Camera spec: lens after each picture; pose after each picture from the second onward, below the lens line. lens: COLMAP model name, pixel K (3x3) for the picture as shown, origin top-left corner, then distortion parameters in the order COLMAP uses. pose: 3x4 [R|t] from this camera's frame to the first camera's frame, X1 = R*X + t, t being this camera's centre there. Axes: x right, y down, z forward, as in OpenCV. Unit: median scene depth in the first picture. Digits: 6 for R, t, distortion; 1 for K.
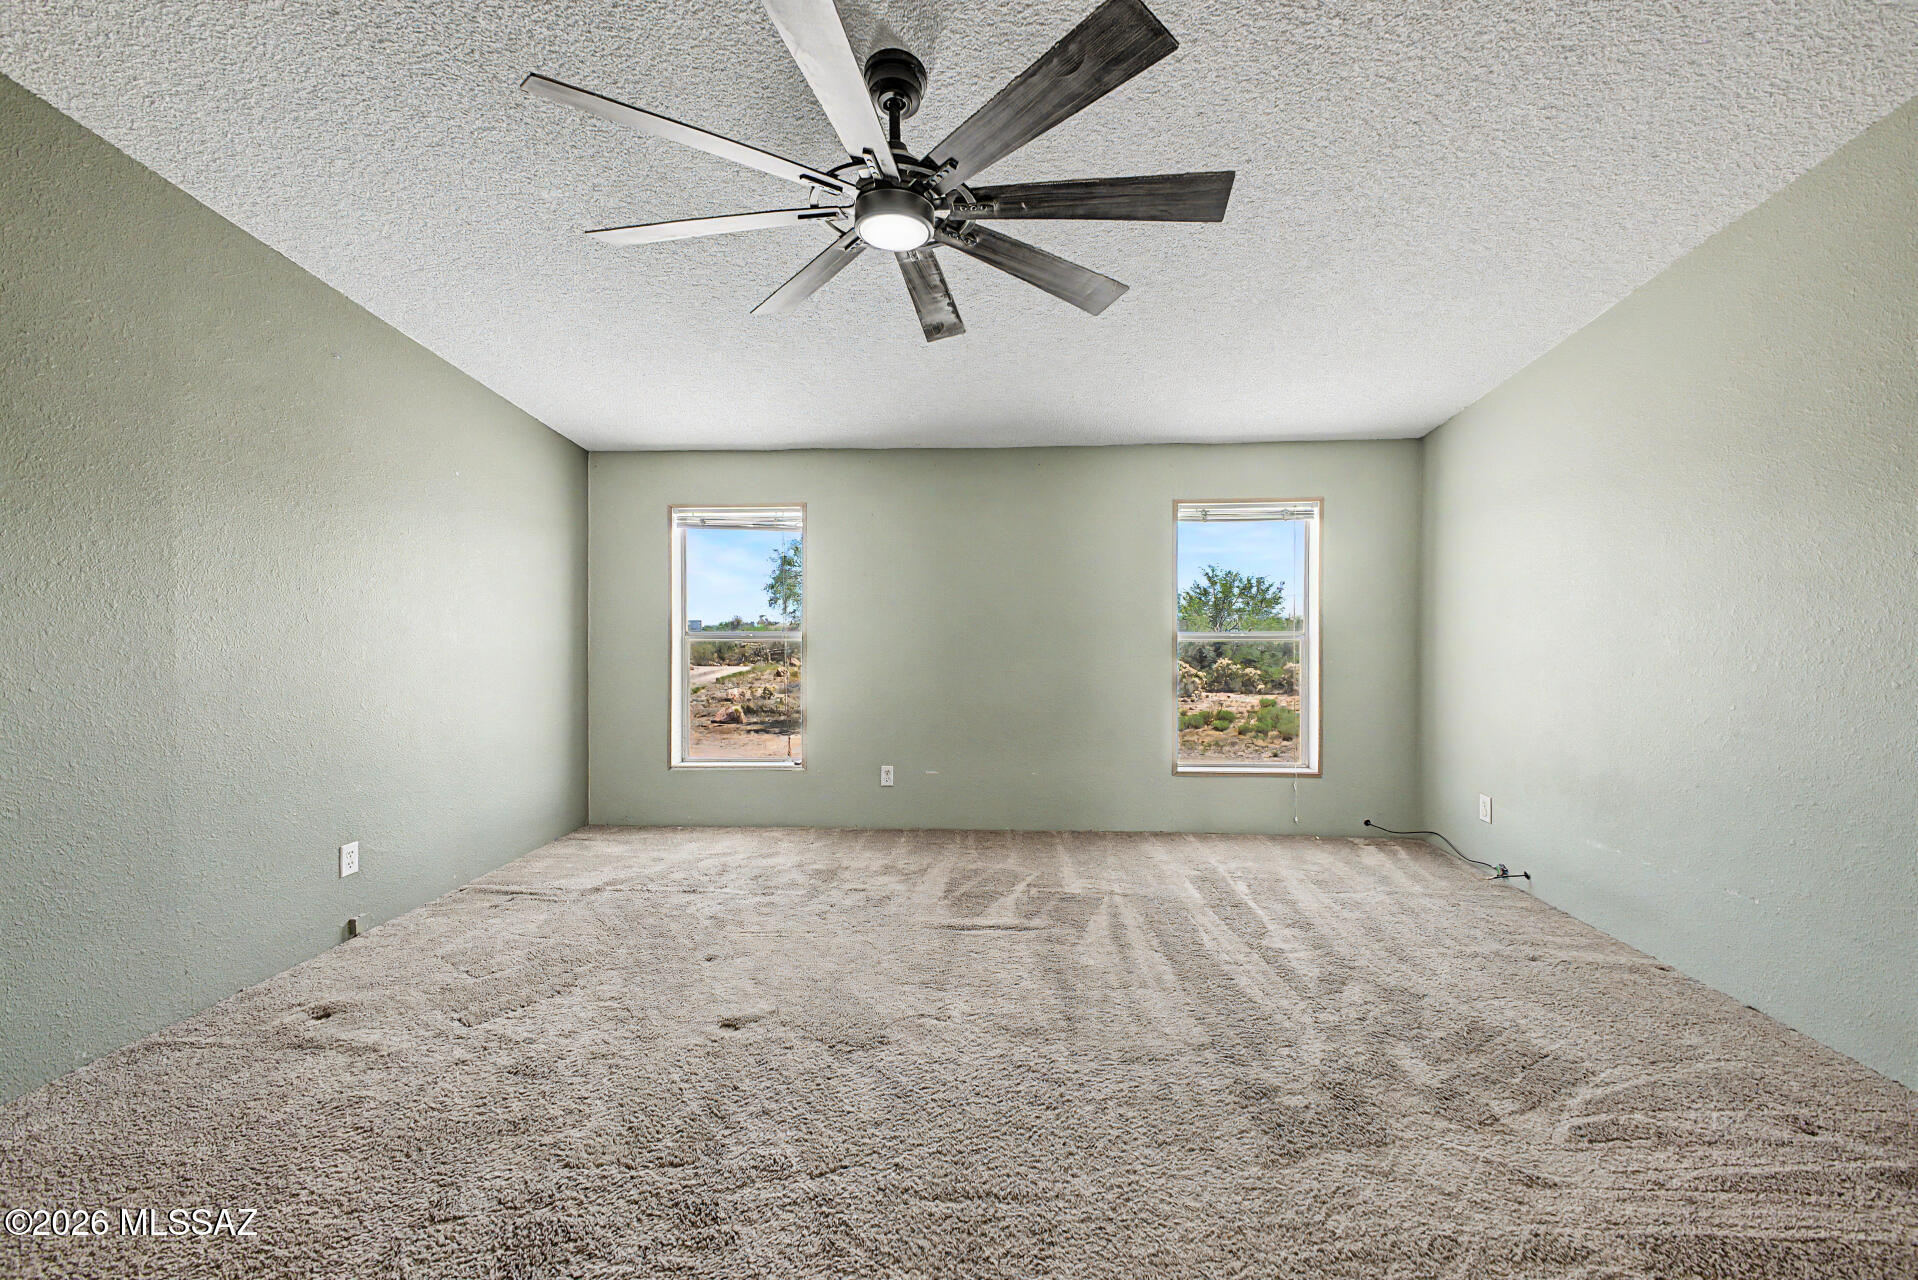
lens RADIAL K [[755.9, 0, 944.3], [0, 755.9, 627.0], [0, 0, 1]] dist [0.016864, -0.004091]
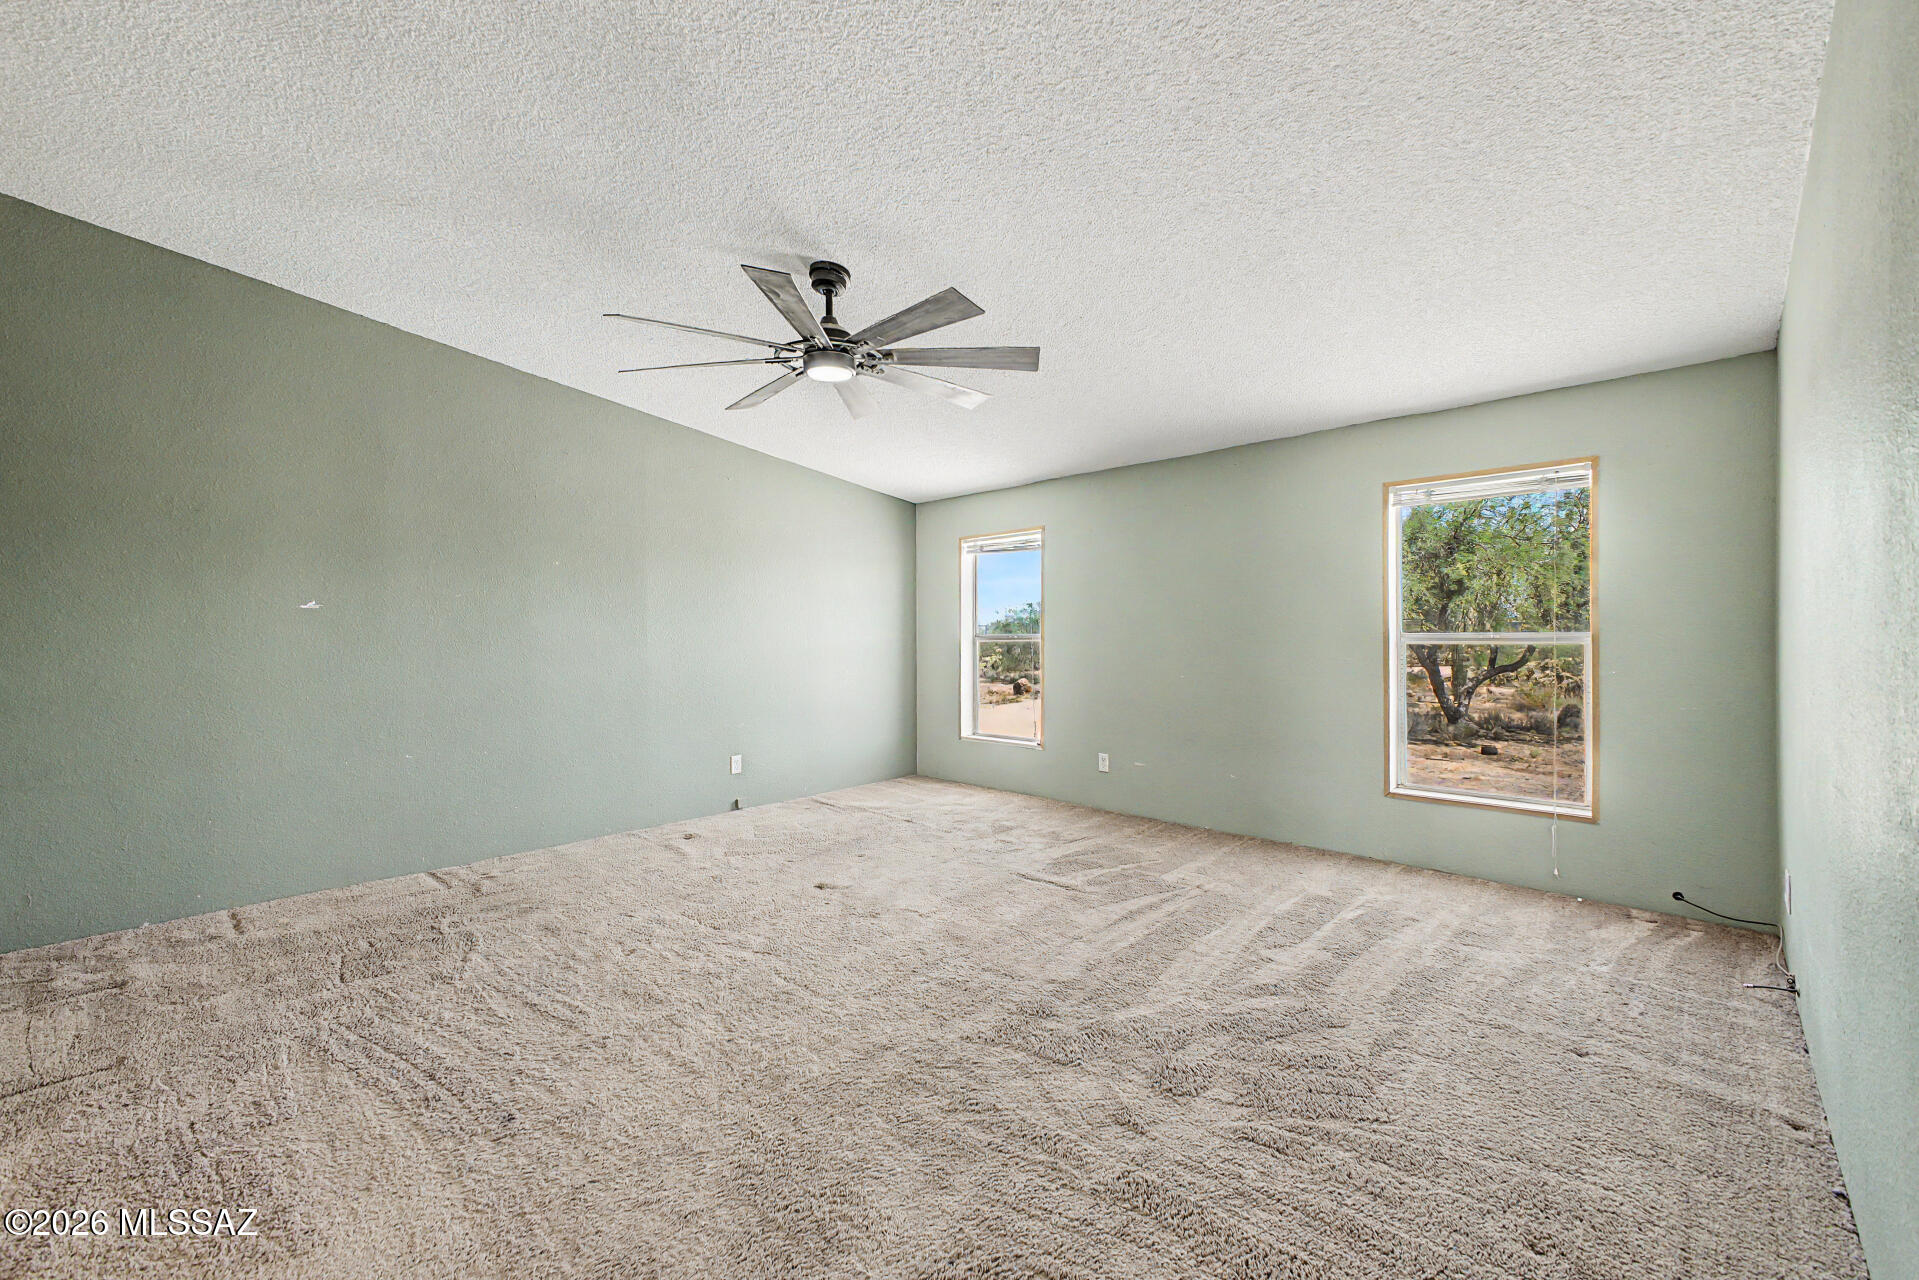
lens RADIAL K [[756.3, 0, 944.8], [0, 756.3, 627.0], [0, 0, 1]] dist [0.016864, -0.004091]
pose [[0.759802, -0.009072, -0.650091, 0.693678], [0.006017, 0.999958, -0.006921, 0.003152], [0.650127, 0.001347, 0.759825, -0.009716]]
